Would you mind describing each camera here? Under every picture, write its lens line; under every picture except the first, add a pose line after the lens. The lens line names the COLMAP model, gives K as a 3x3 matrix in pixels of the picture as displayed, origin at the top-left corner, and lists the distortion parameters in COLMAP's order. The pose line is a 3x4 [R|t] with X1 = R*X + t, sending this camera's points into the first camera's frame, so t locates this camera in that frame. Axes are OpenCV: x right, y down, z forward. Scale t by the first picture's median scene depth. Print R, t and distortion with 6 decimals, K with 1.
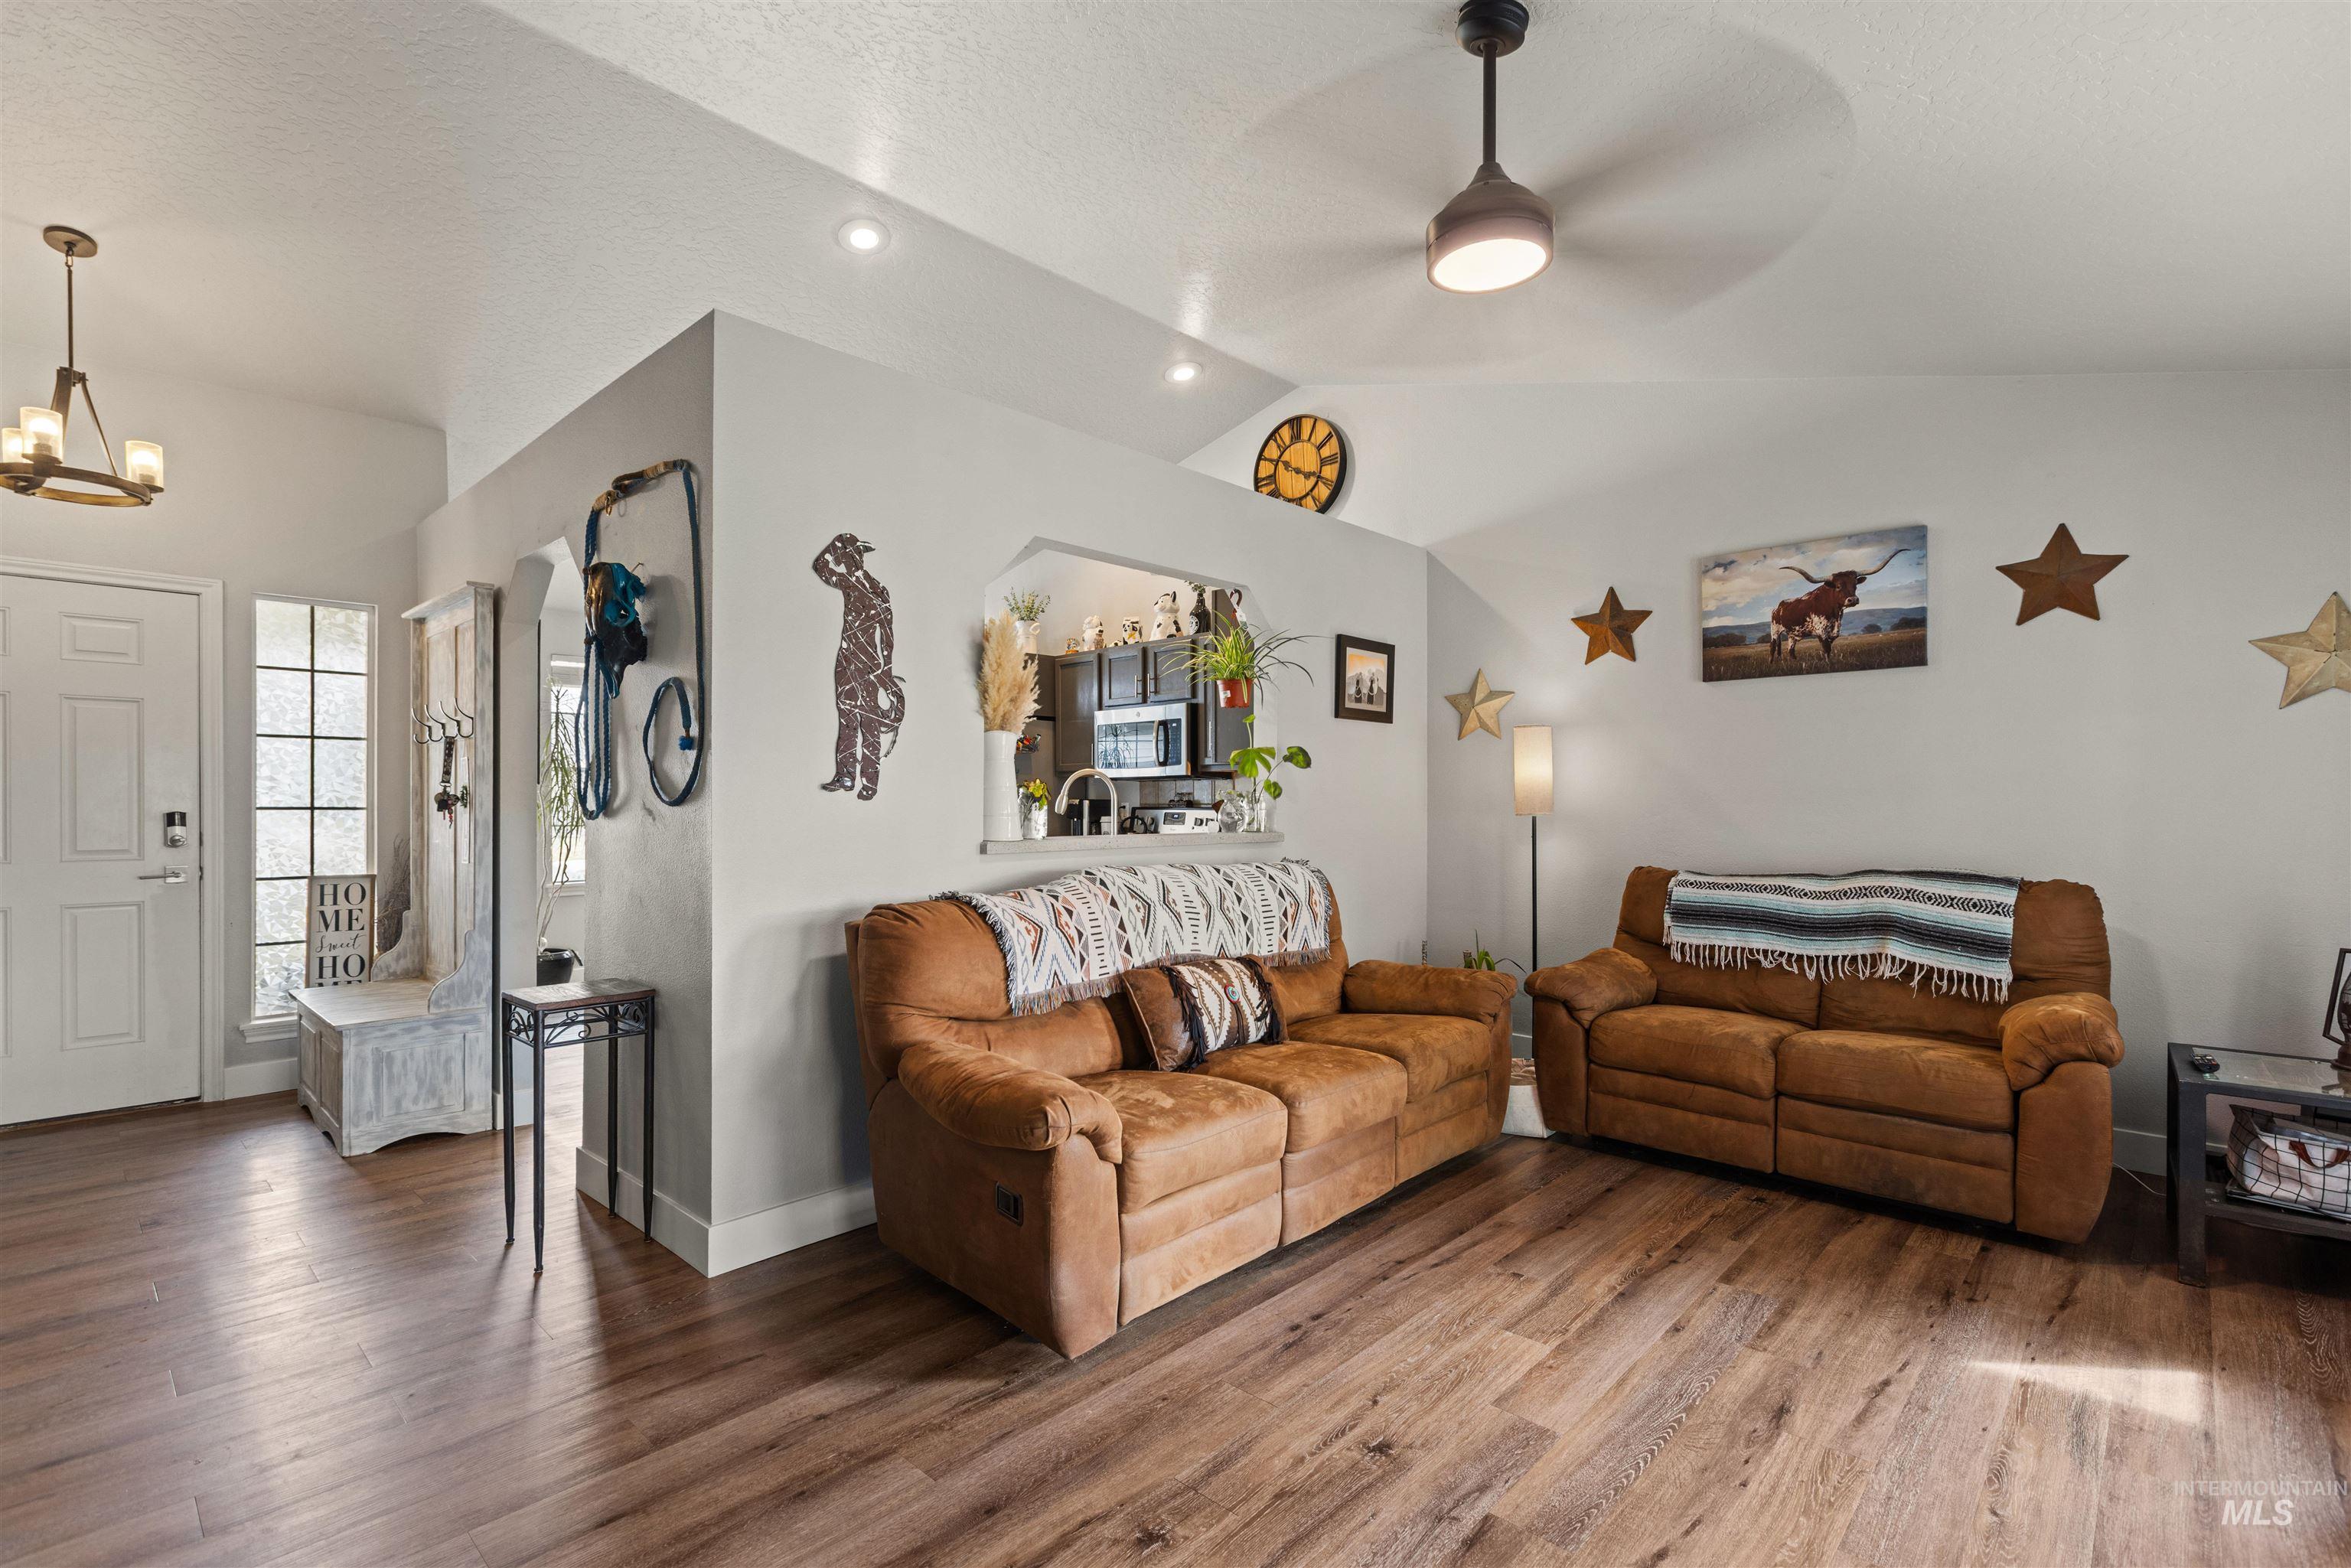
lens RADIAL K [[1029.2, 0, 1187.0], [0, 1029.2, 799.4], [0, 0, 1]] dist [-0.009881, 0.003485]
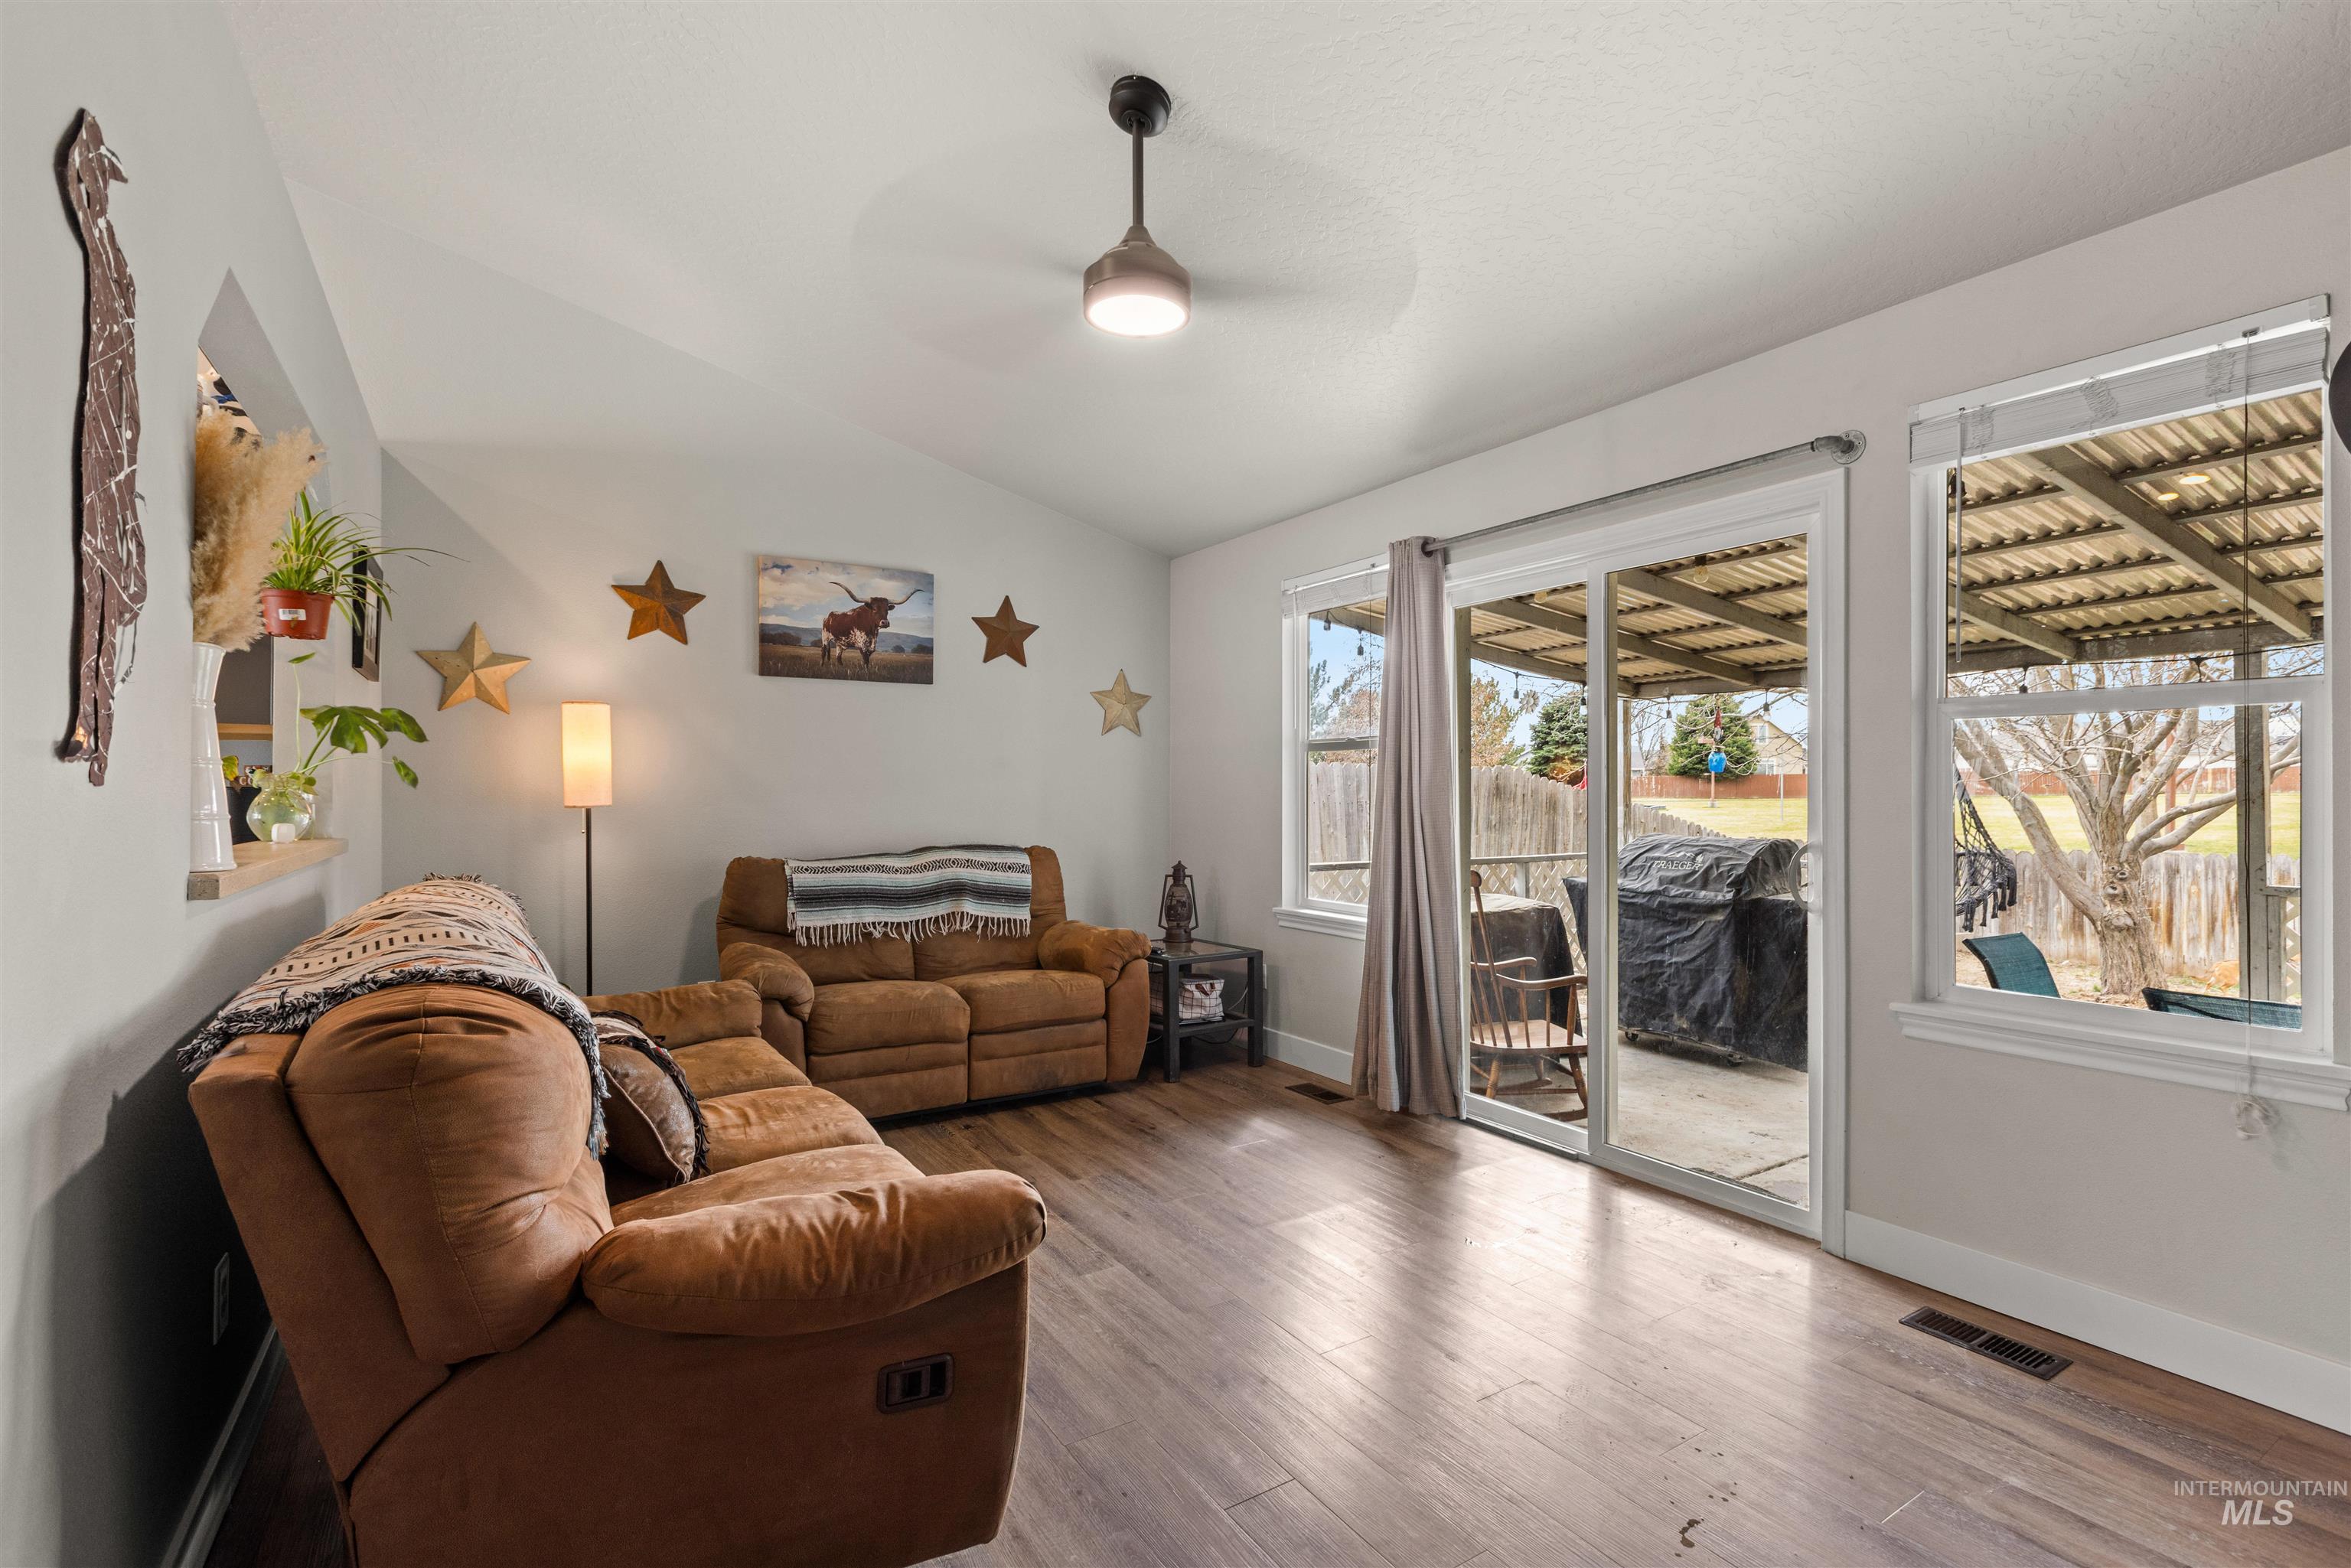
lens RADIAL K [[1029.2, 0, 1174.8], [0, 1029.2, 776.9], [0, 0, 1]] dist [-0.009881, 0.003485]
pose [[0.273859, 0.014367, 0.961663, -0.473942], [-0.002294, 0.999895, -0.014285, 0.001971], [-0.961767, 0.001706, 0.273863, 0.401342]]
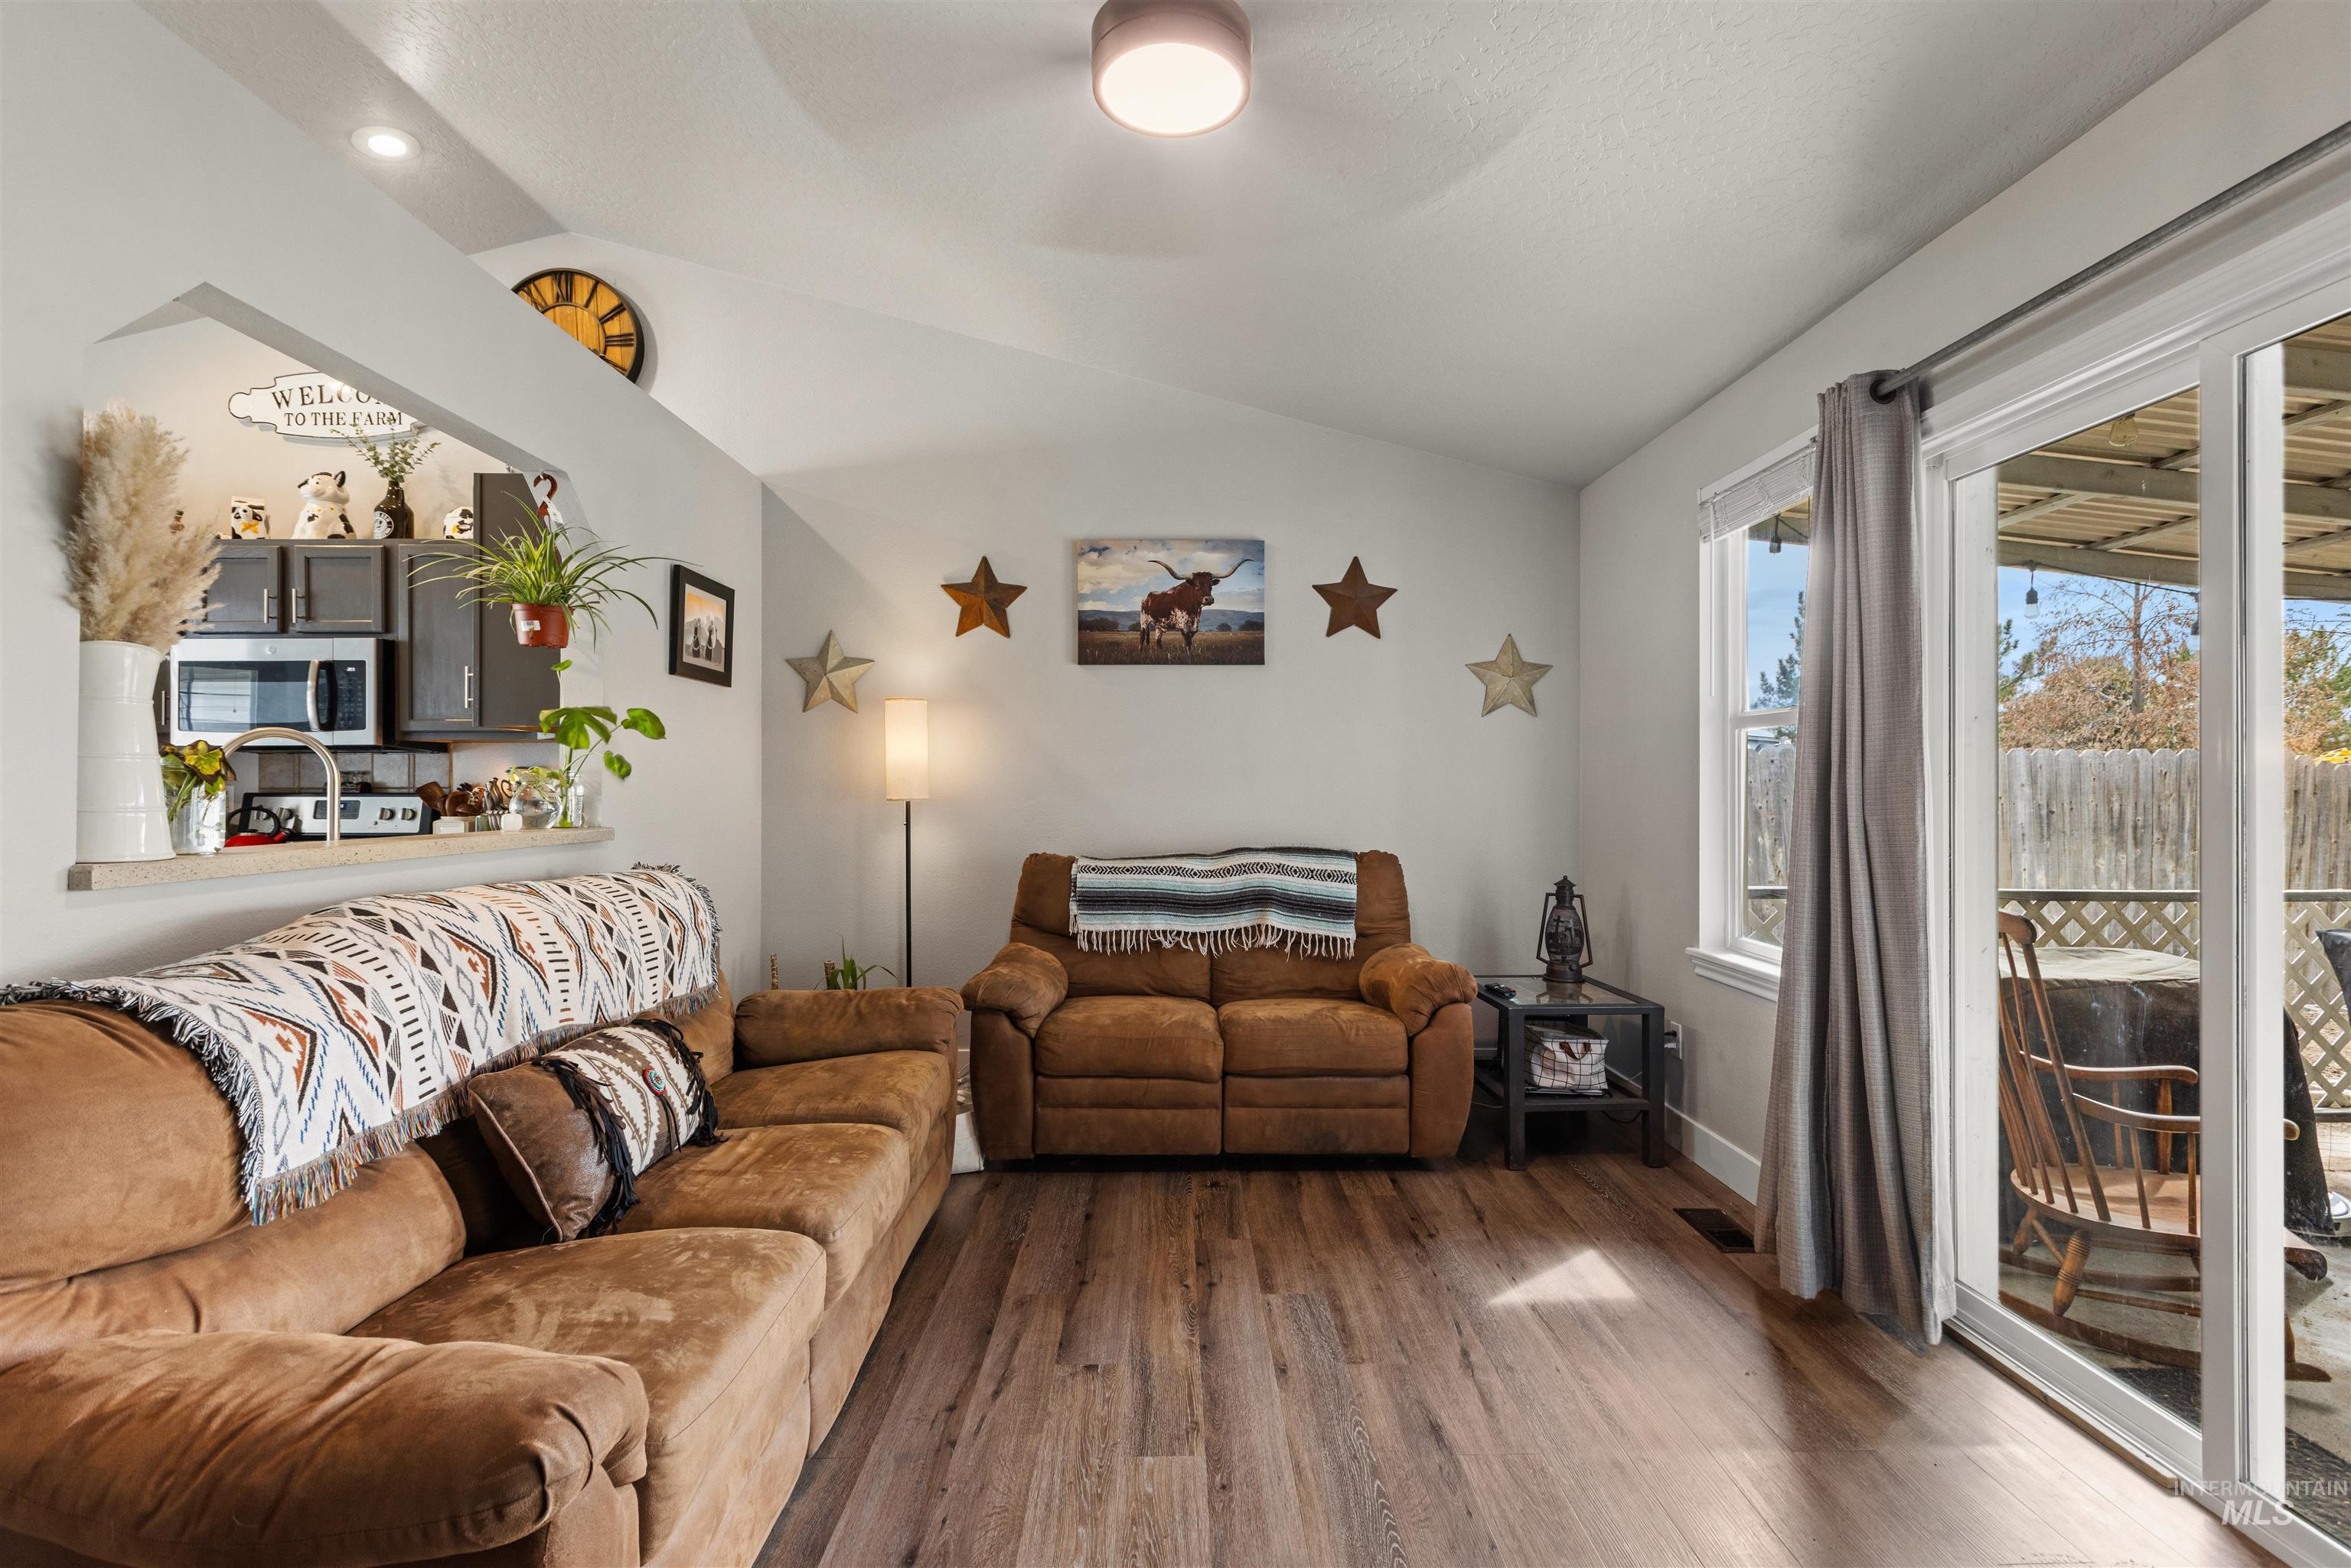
lens RADIAL K [[1029.2, 0, 1170.4], [0, 1029.2, 775.8], [0, 0, 1]] dist [-0.009881, 0.003485]
pose [[0.728257, 0.007362, 0.685265, -0.143900], [-0.002612, 0.999965, -0.007966, 0.001287], [-0.685300, 0.004011, 0.728250, 0.272993]]
